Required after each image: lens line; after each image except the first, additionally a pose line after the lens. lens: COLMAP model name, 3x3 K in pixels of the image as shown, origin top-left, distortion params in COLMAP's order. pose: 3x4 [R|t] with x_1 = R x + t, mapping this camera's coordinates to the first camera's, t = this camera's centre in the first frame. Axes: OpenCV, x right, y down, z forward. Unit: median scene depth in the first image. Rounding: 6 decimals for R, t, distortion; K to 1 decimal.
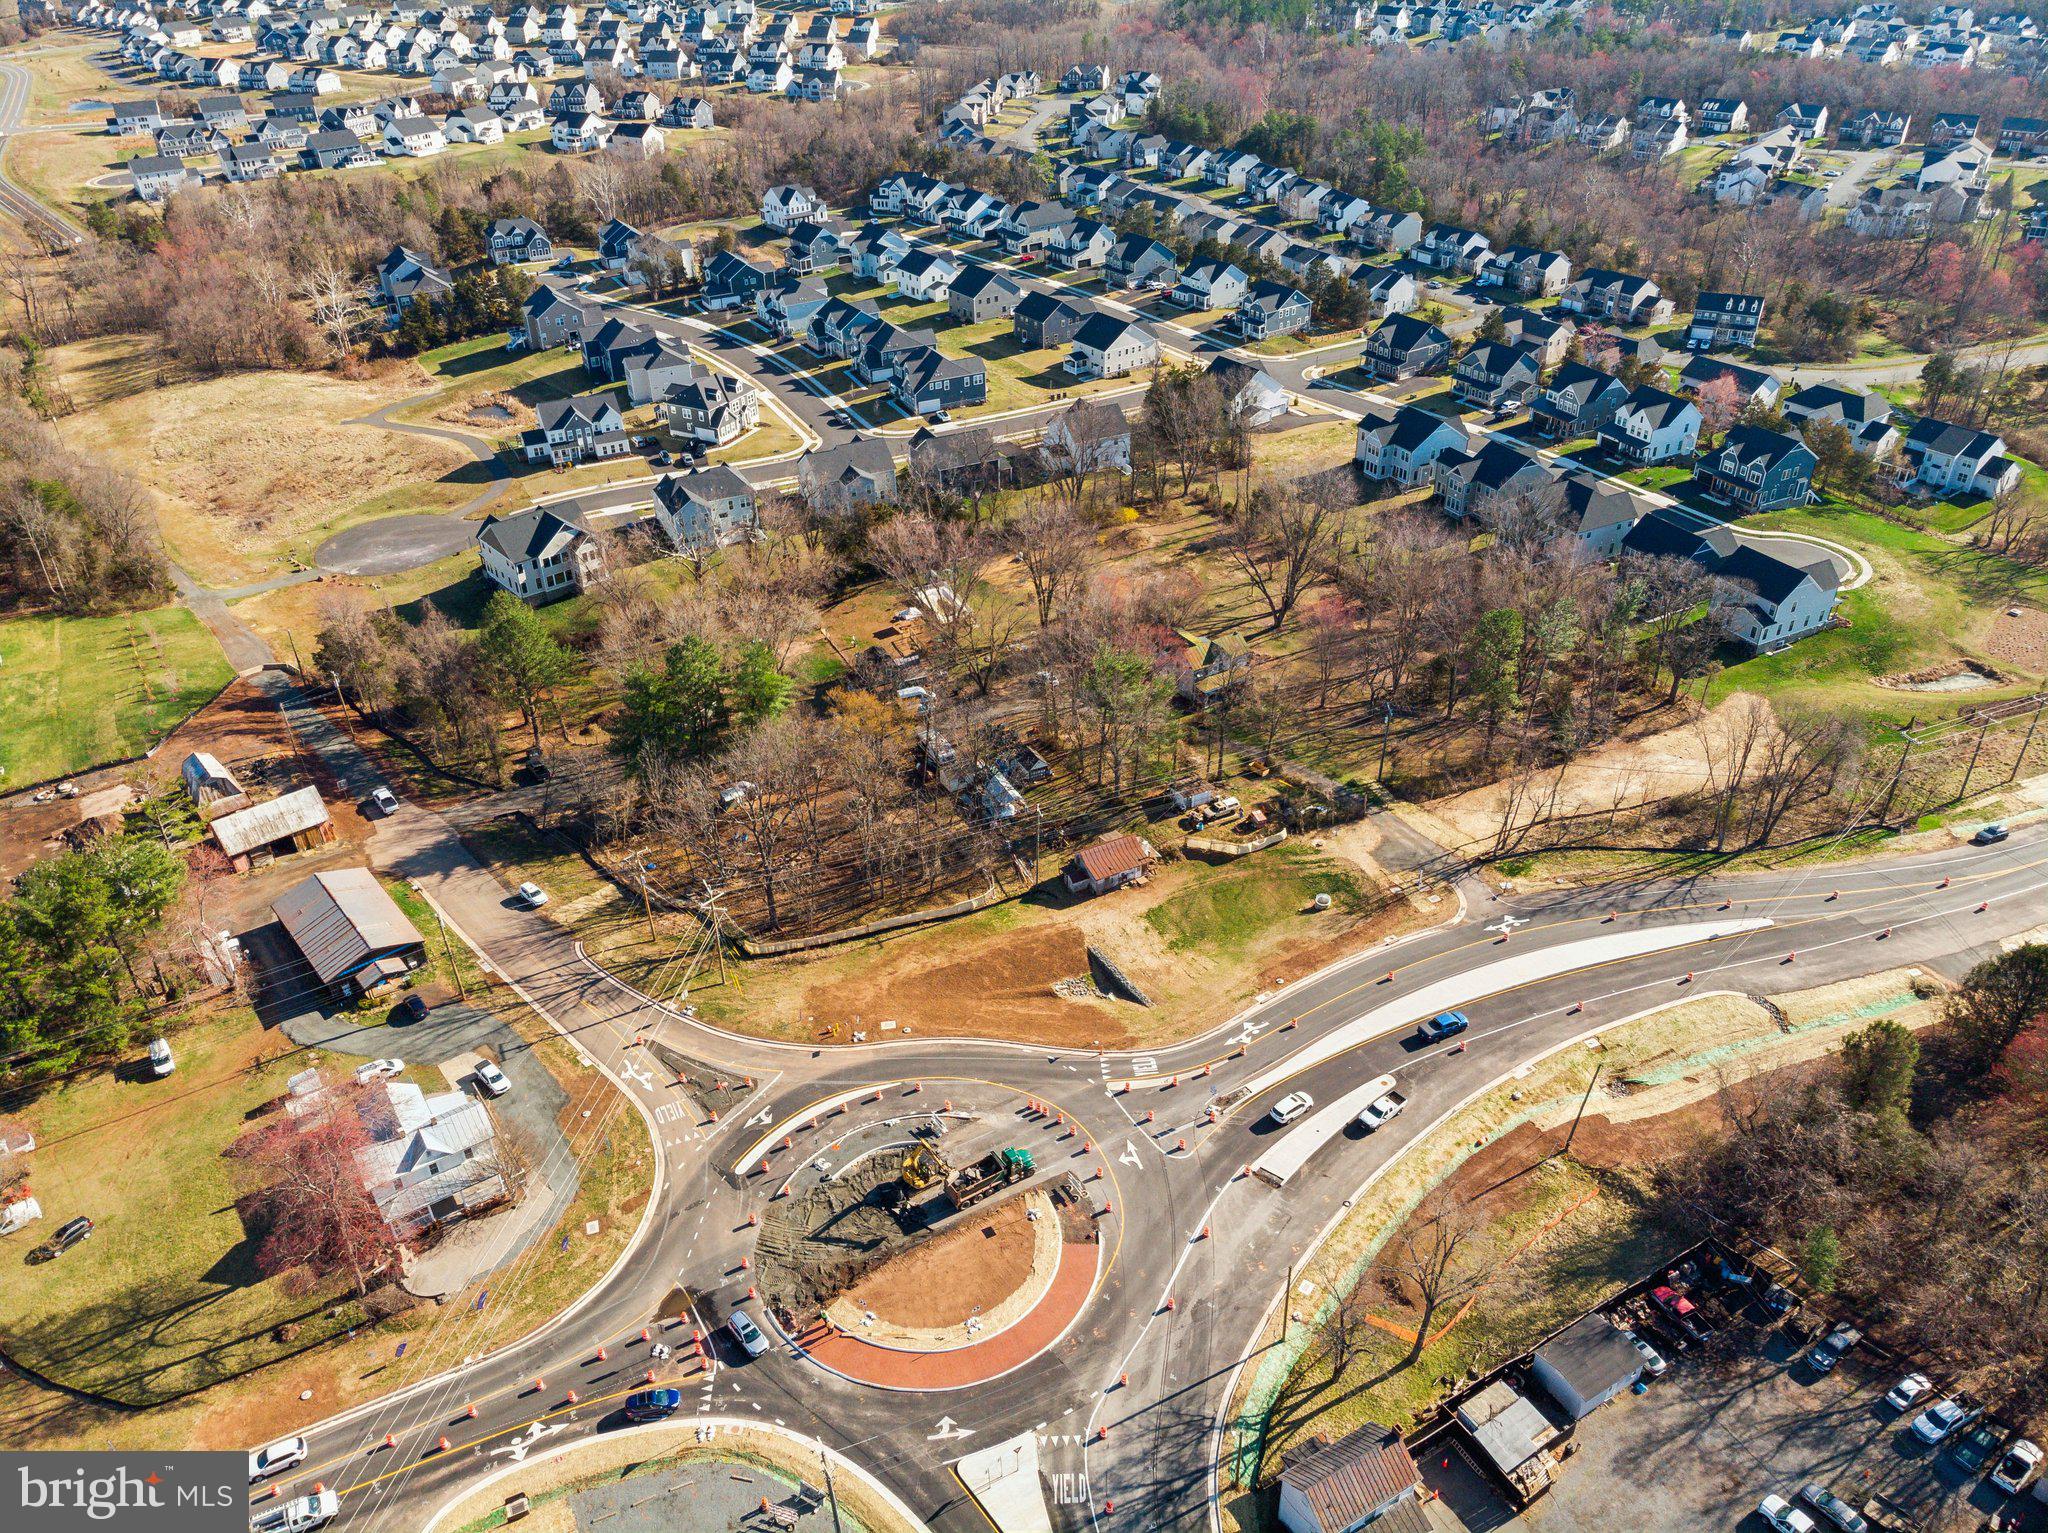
lens RADIAL K [[1503.9, 0, 1024.0], [0, 1503.9, 766.5], [0, 0, 1]] dist [-0.001524, 0.000485]
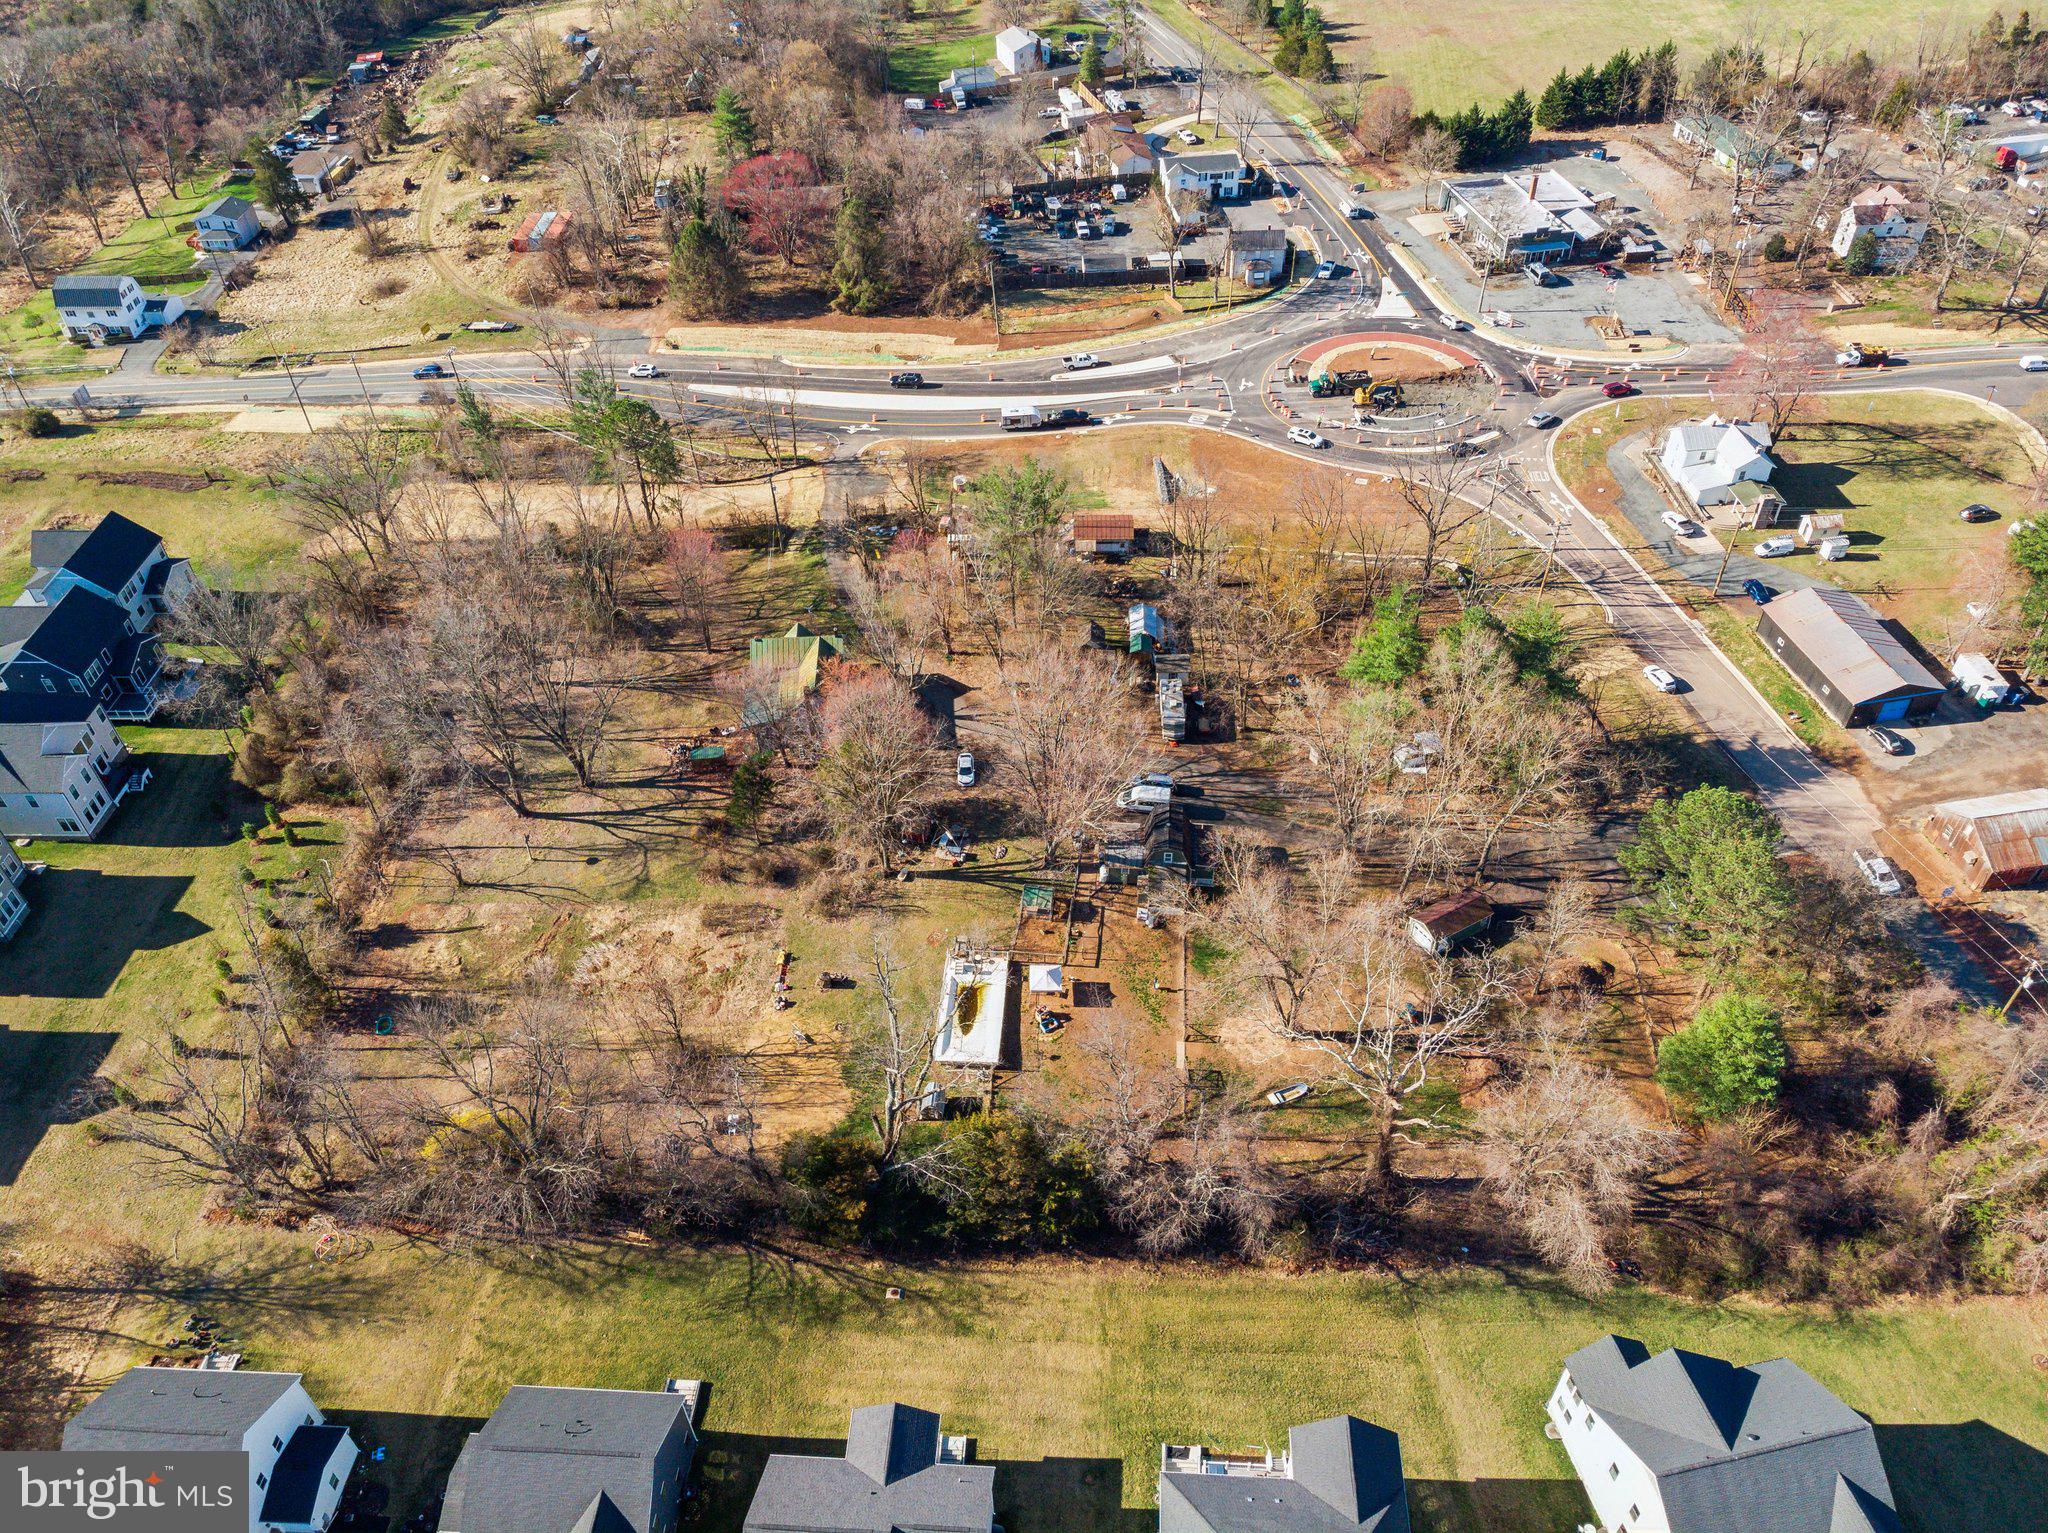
lens RADIAL K [[1503.9, 0, 1024.0], [0, 1503.9, 766.5], [0, 0, 1]] dist [-0.001524, 0.000485]
pose [[-0.867899, -0.305789, 0.391465, -0.210526], [0.302321, 0.300146, 0.904718, -0.504973], [-0.394149, 0.903552, -0.168050, 0.784655]]
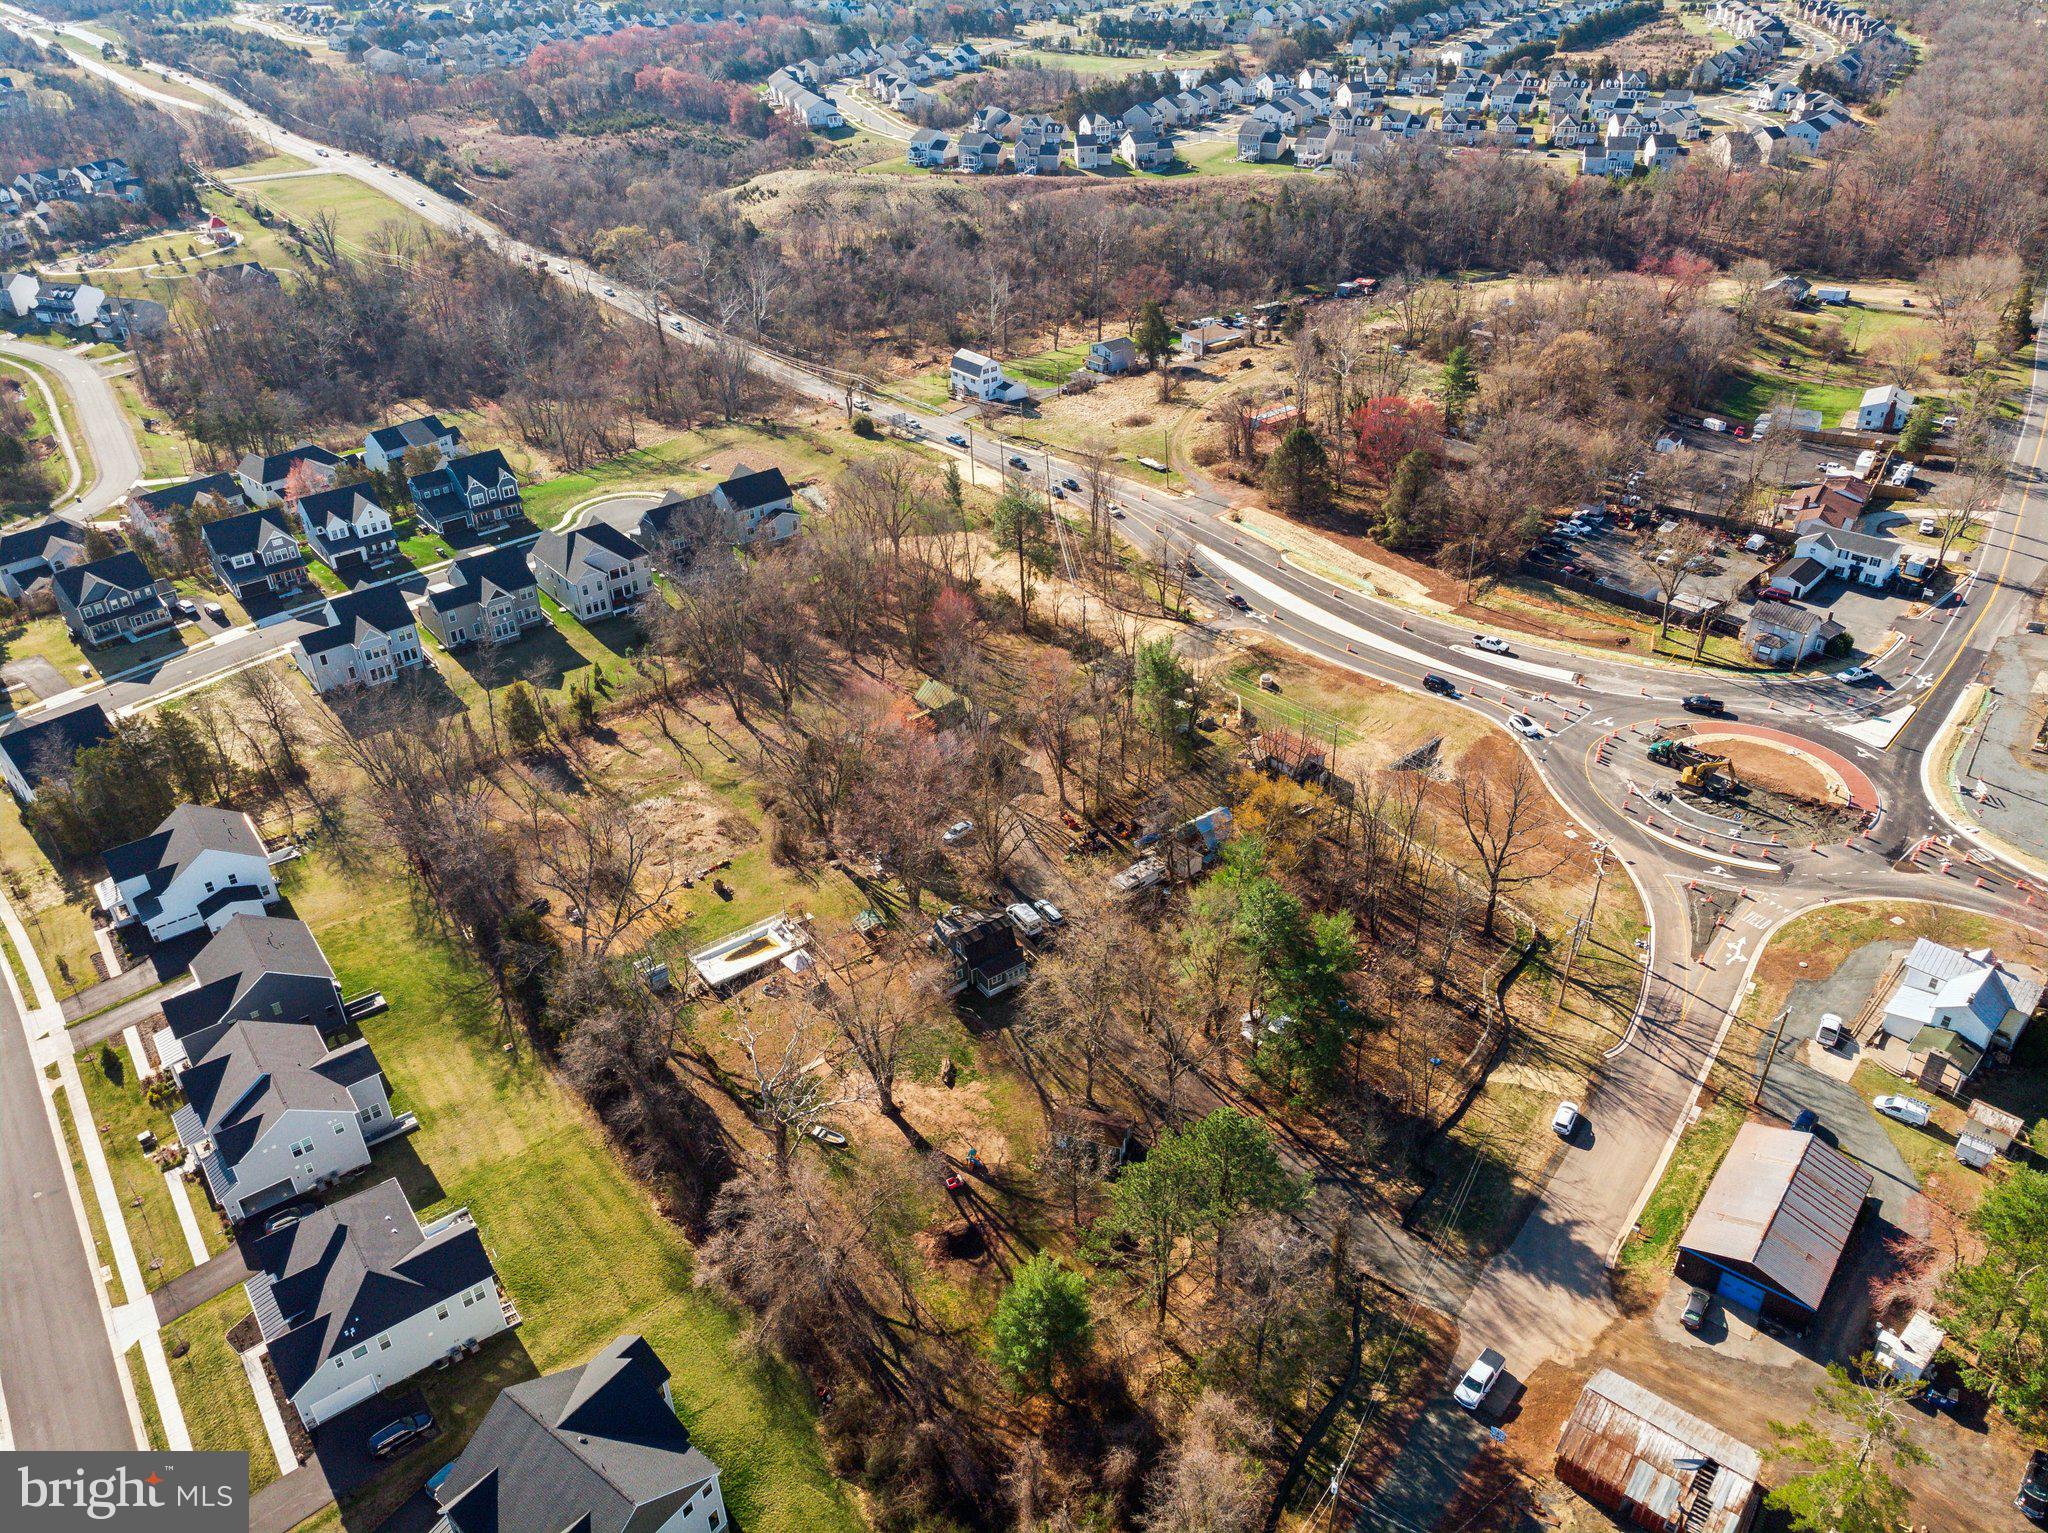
lens RADIAL K [[1503.9, 0, 1024.0], [0, 1503.9, 766.5], [0, 0, 1]] dist [-0.001524, 0.000485]
pose [[-0.184625, -0.500269, 0.845958, -0.496883], [0.557908, 0.655276, 0.509266, -0.354292], [-0.809106, 0.565990, 0.158123, 0.573440]]
